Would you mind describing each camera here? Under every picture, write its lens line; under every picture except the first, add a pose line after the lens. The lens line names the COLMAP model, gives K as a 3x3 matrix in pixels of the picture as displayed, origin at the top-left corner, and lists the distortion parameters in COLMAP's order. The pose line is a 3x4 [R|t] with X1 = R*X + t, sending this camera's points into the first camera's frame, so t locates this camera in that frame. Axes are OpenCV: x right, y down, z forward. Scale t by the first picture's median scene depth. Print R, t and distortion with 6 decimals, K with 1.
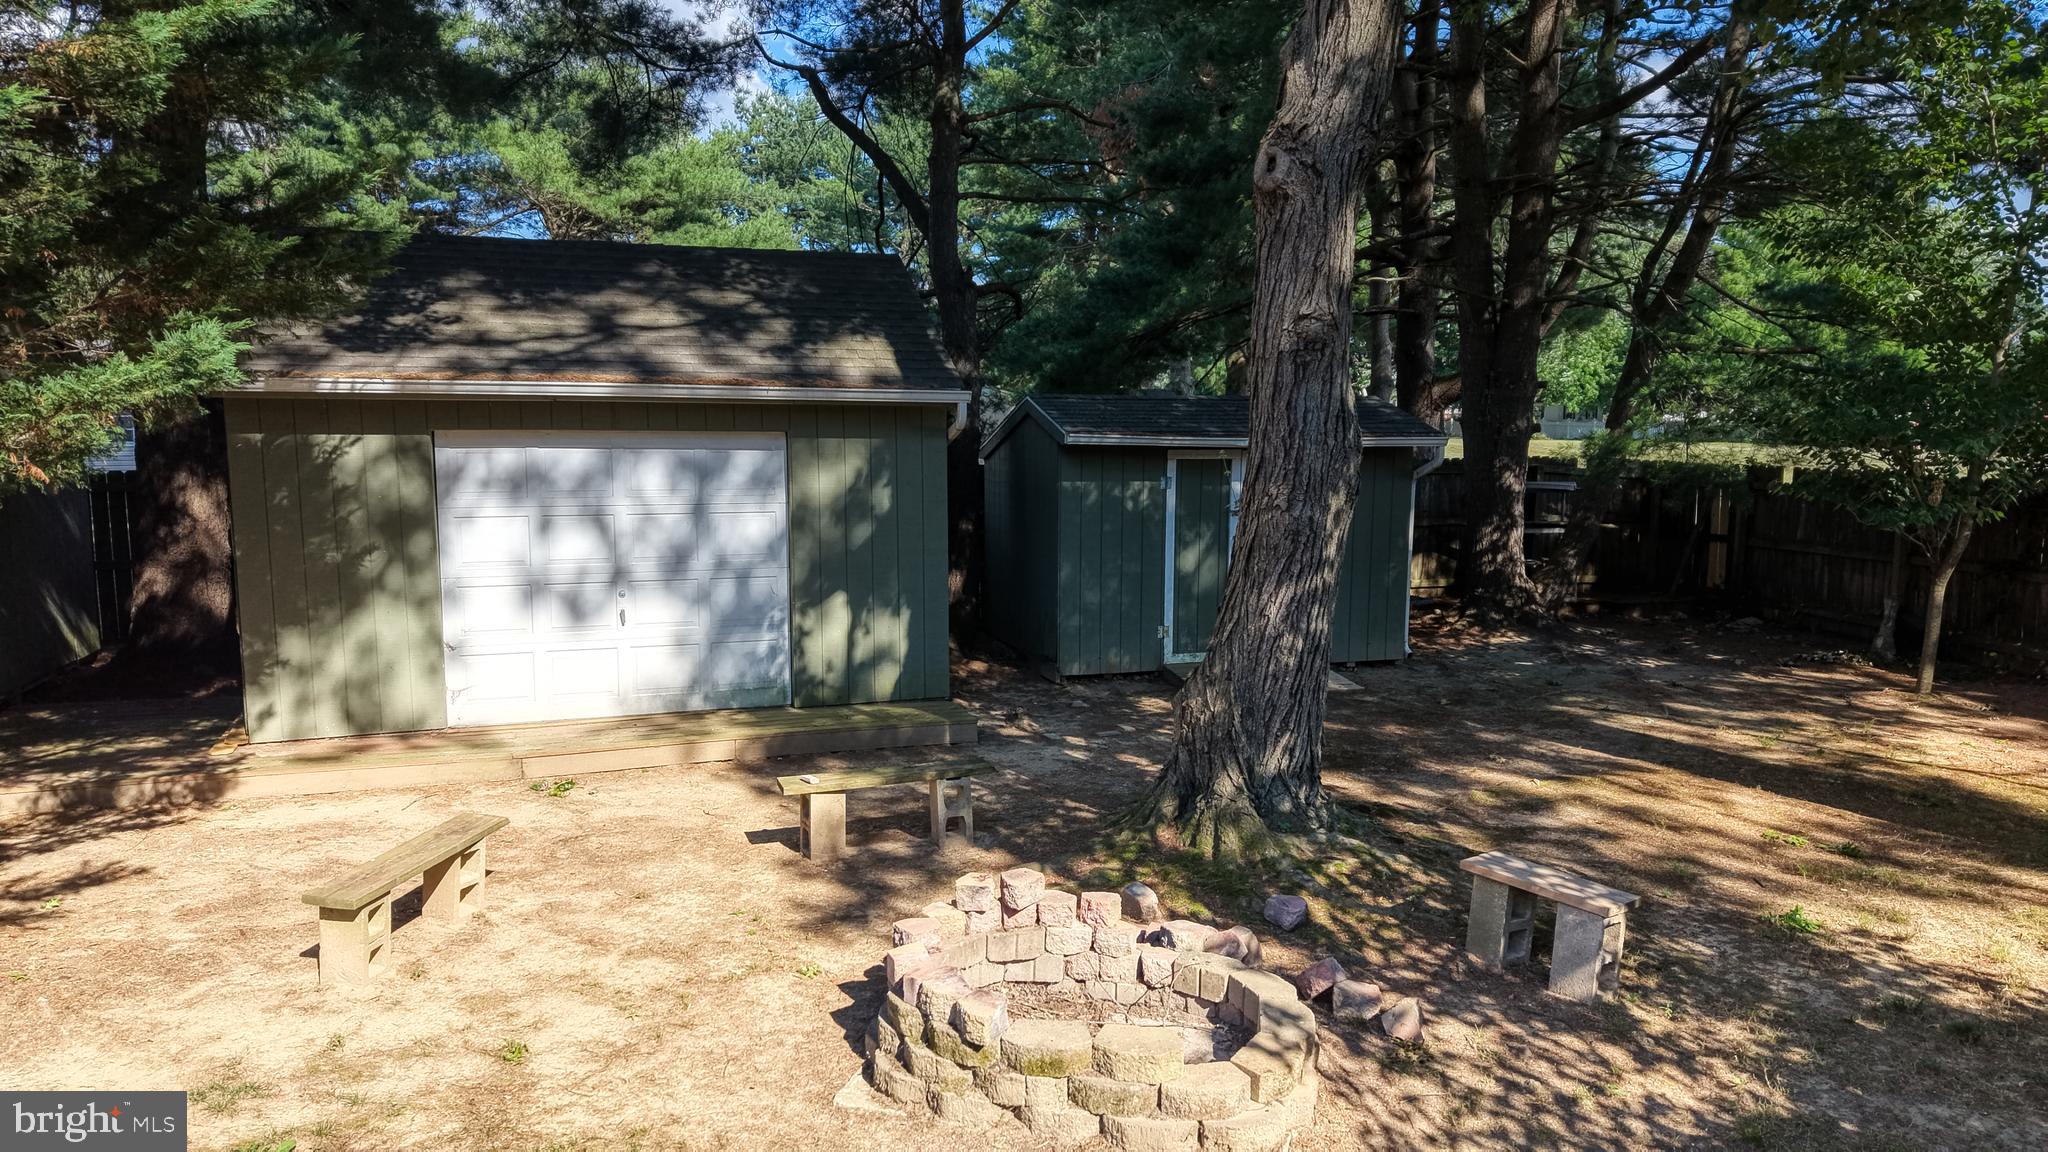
lens RADIAL K [[1378.2, 0, 1030.2], [0, 1378.2, 584.5], [0, 0, 1]] dist [0.022110, -0.025960]
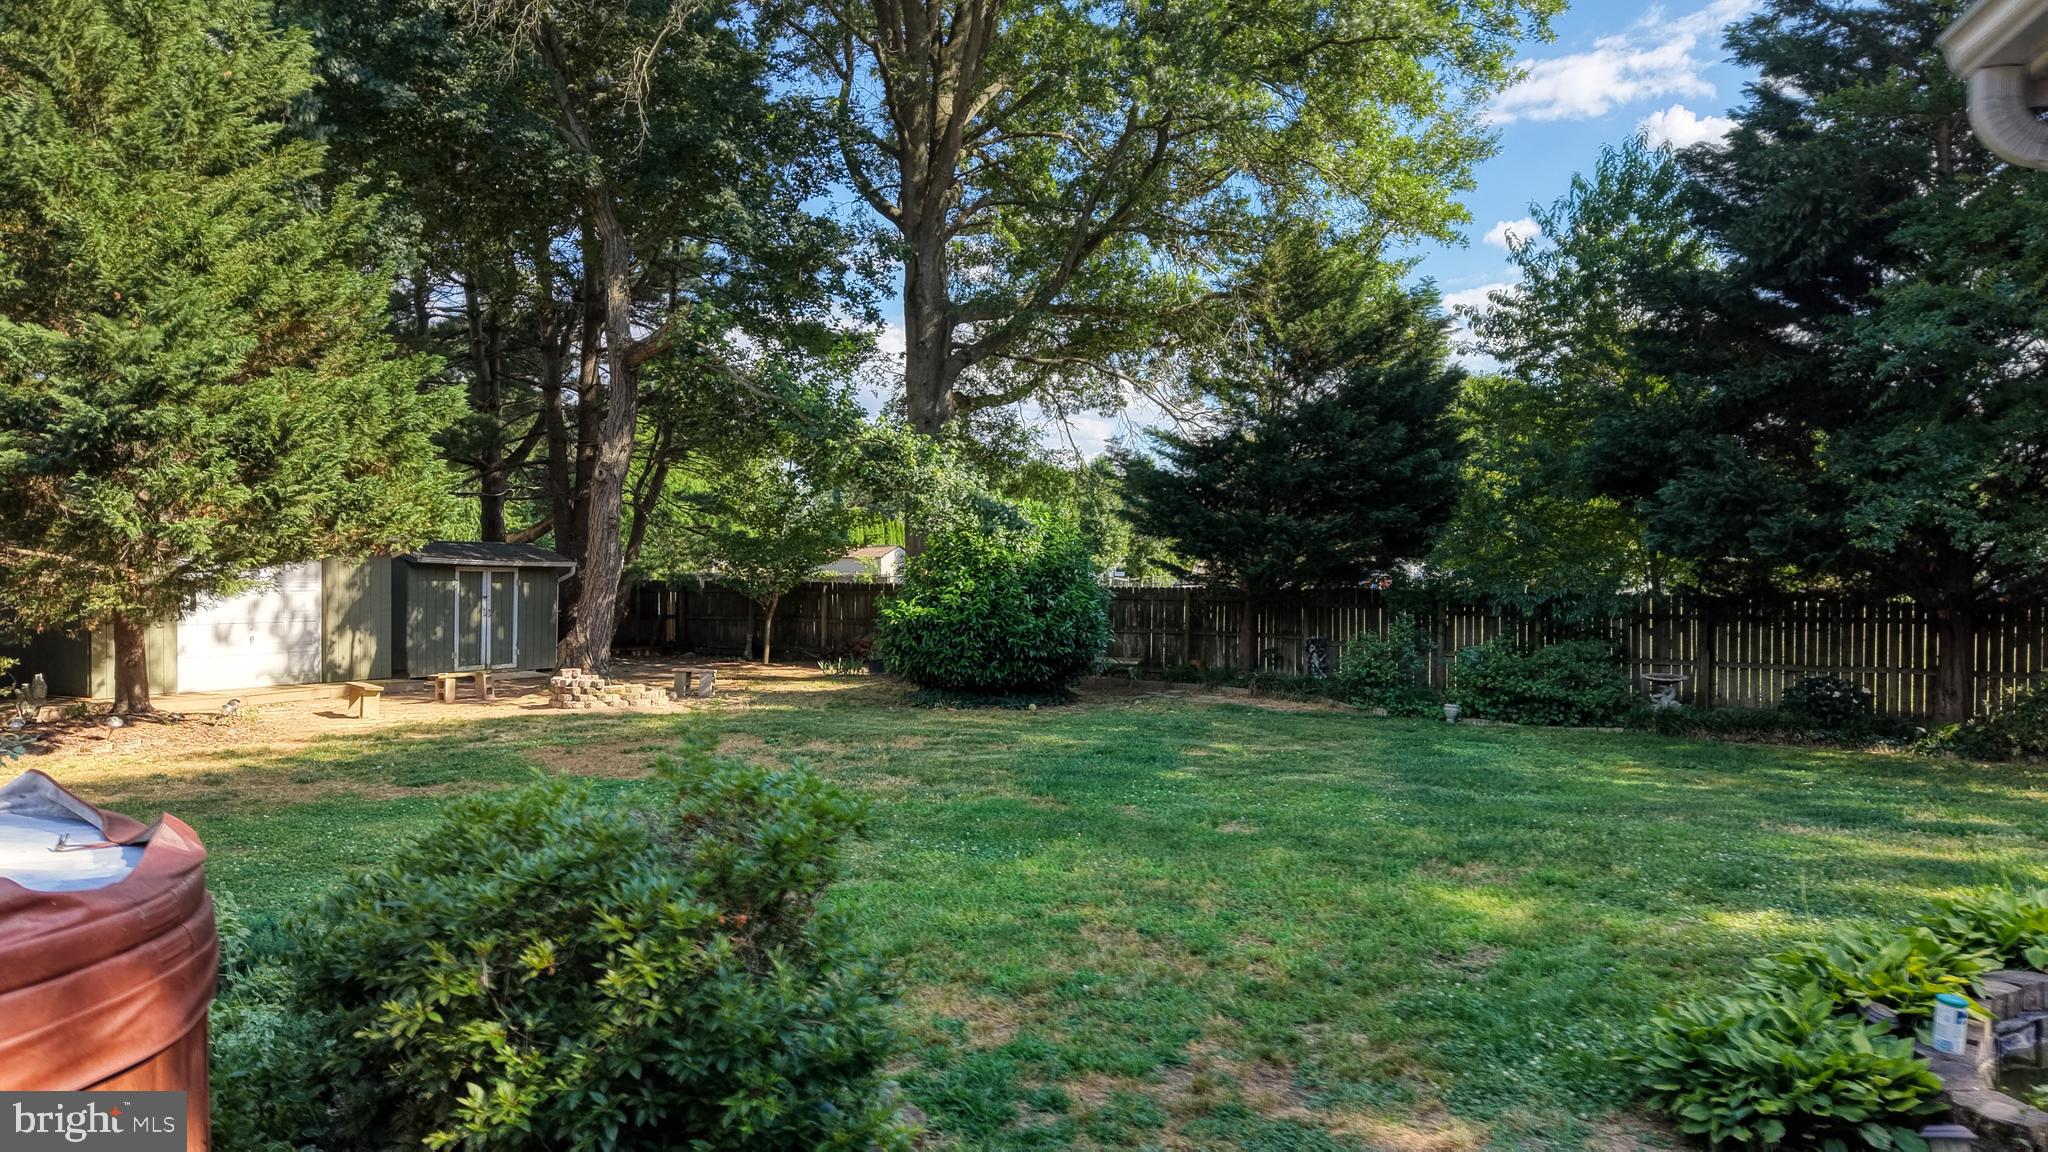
lens RADIAL K [[1378.2, 0, 1027.5], [0, 1378.2, 571.4], [0, 0, 1]] dist [0.022110, -0.025960]
pose [[0.704445, 0.005242, 0.709739, -0.867508], [0.081963, 0.992682, -0.088684, 0.185762], [-0.705010, 0.120645, 0.698861, -1.202575]]
